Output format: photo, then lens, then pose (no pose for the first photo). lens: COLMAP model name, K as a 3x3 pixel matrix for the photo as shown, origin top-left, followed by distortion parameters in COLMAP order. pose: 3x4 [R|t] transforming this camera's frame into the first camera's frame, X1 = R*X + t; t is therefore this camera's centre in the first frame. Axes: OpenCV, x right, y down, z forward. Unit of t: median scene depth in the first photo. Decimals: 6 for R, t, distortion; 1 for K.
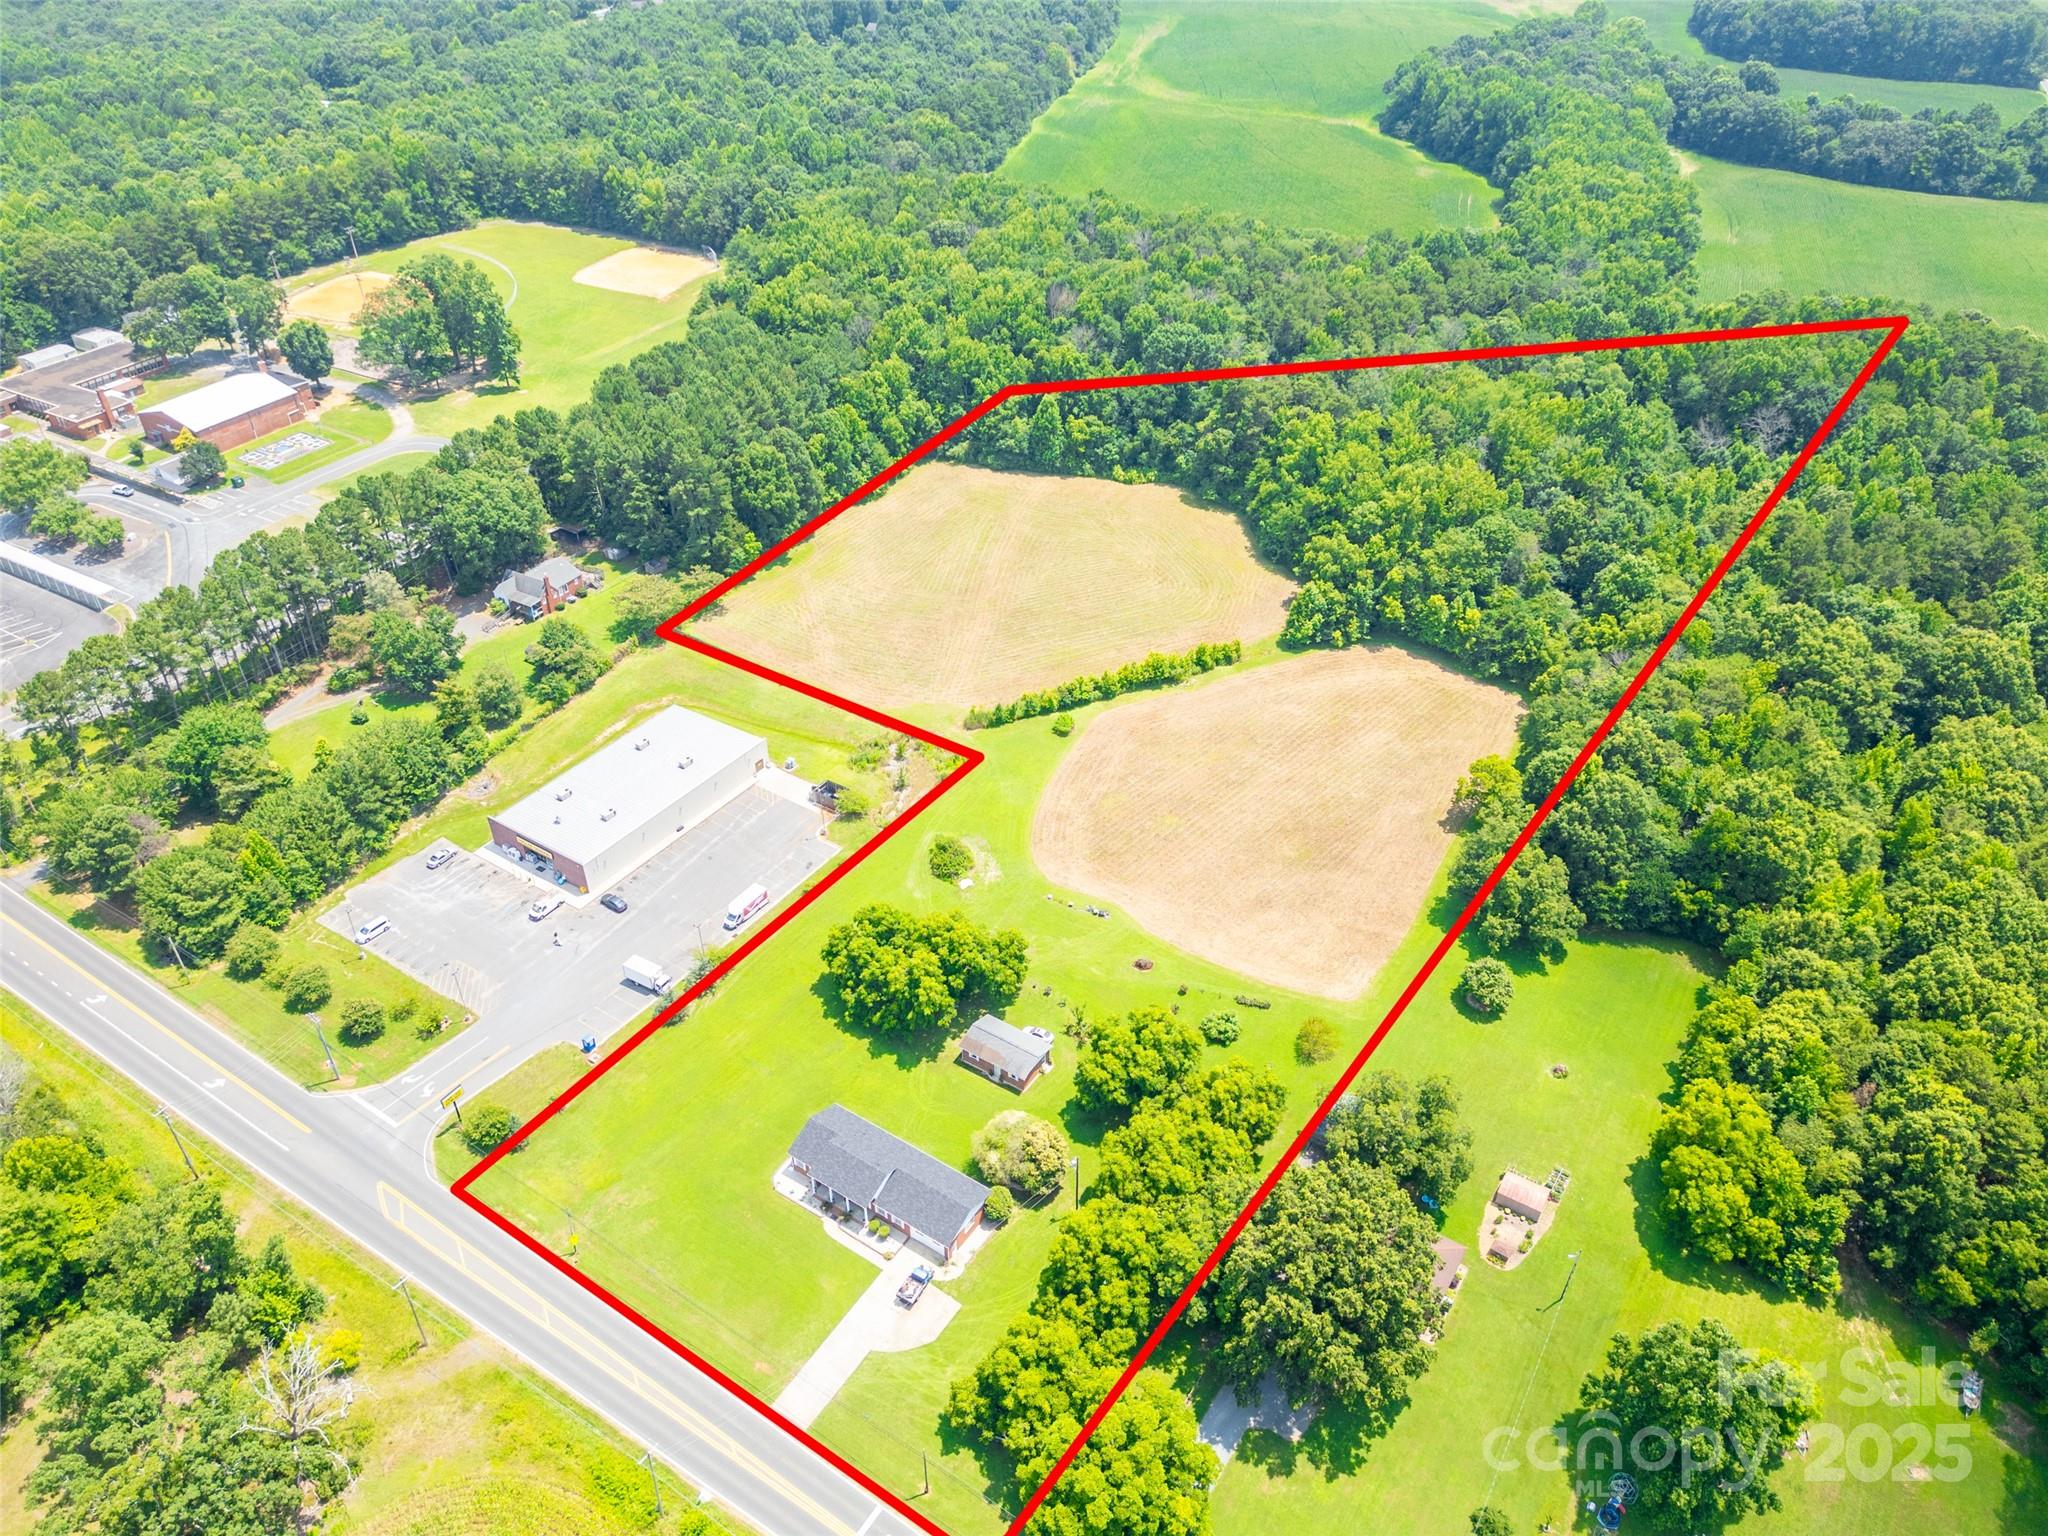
lens RADIAL K [[1462.6, 0, 1024.0], [0, 1462.6, 768.0], [0, 0, 1]] dist [0.063817, -0.058036]
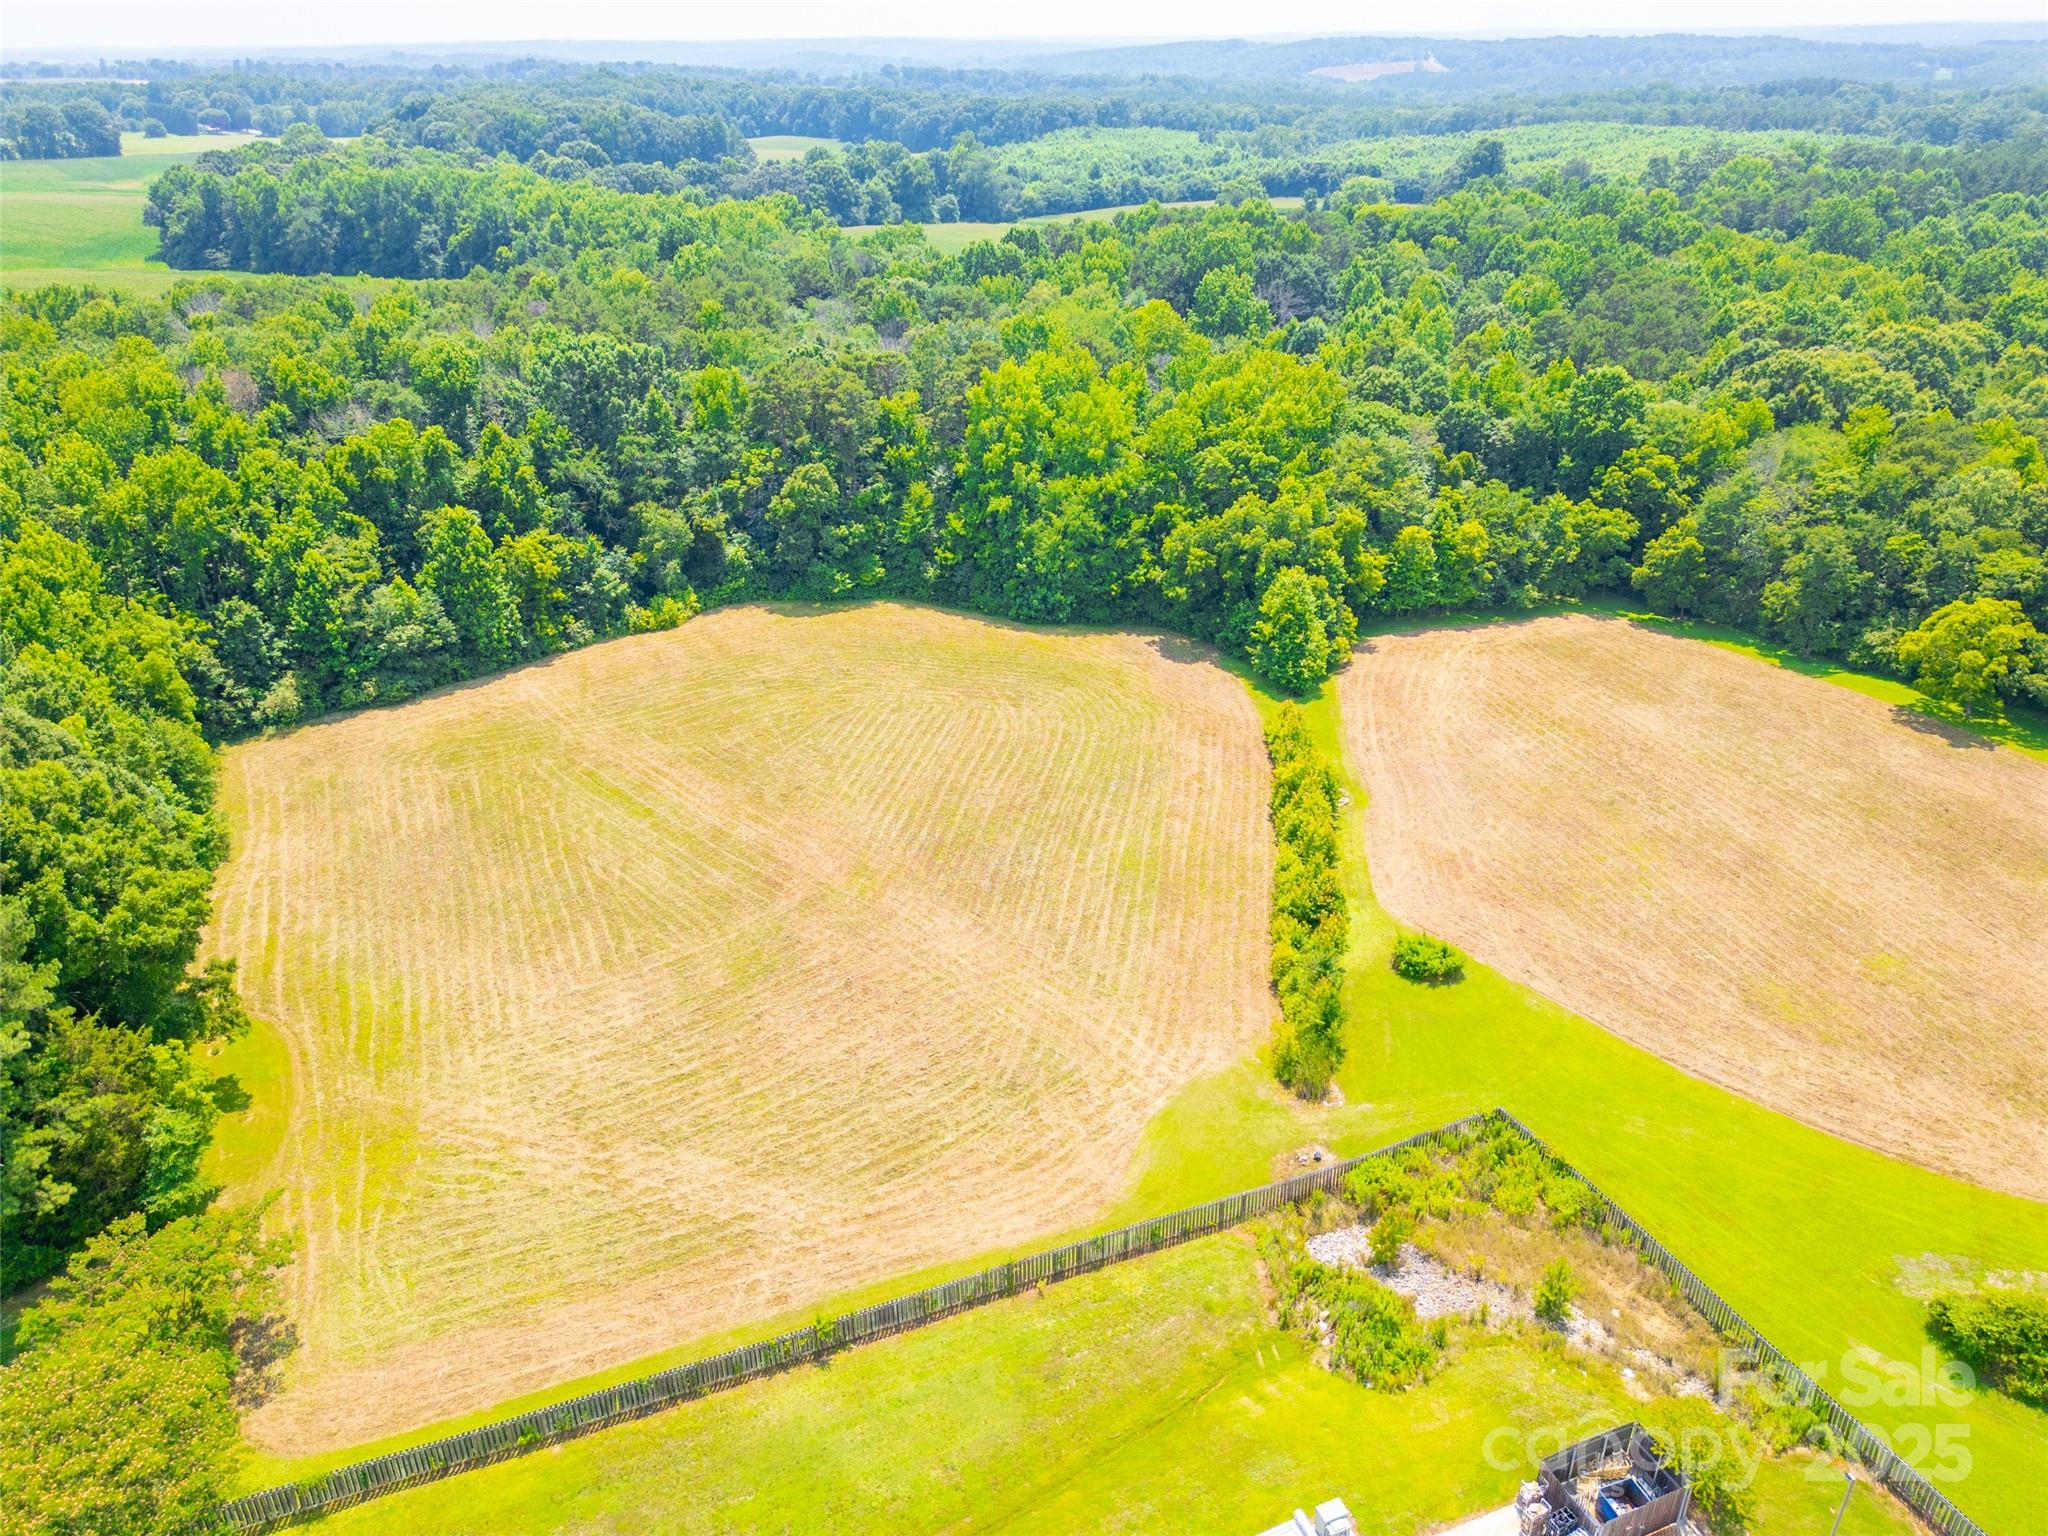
lens RADIAL K [[1462.6, 0, 1024.0], [0, 1462.6, 768.0], [0, 0, 1]] dist [0.063817, -0.058036]
pose [[0.557896, -0.377250, 0.739212, -0.314312], [0.501848, 0.862763, 0.061549, -0.154195], [-0.660984, 0.336634, 0.670654, 0.754272]]
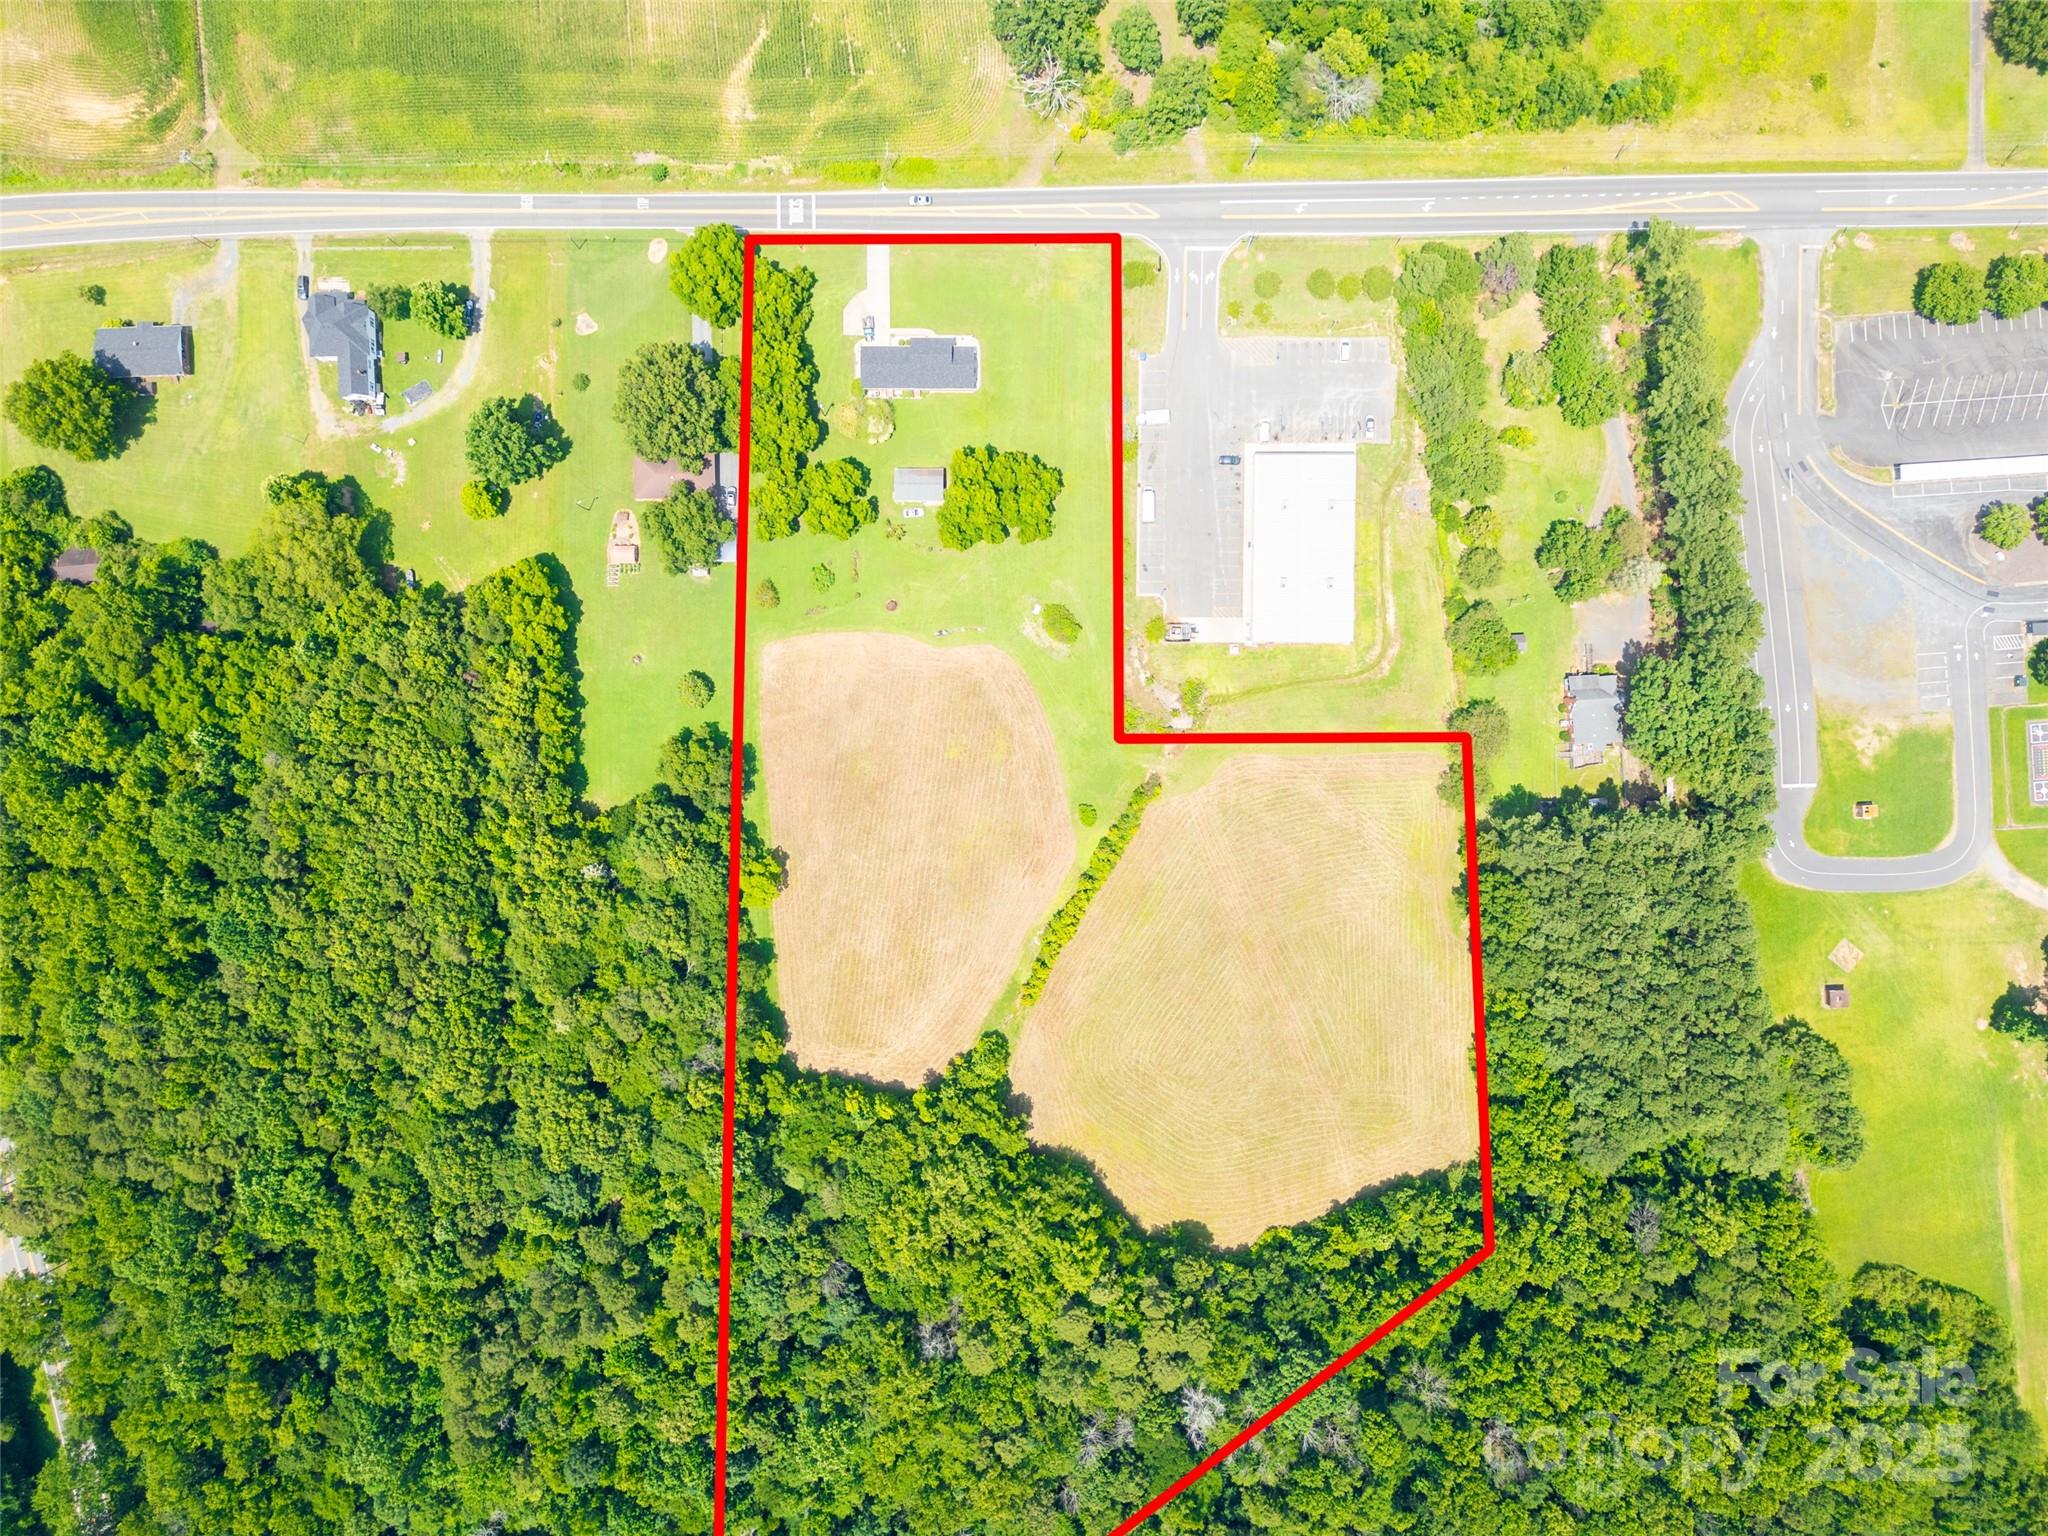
lens RADIAL K [[1462.6, 0, 1024.0], [0, 1462.6, 768.0], [0, 0, 1]] dist [0.063817, -0.058036]
pose [[-0.831541, 0.555450, 0.003840, 0.043810], [-0.321750, -0.487290, 0.811804, -0.964062], [0.452787, 0.673813, 0.583918, 0.220733]]
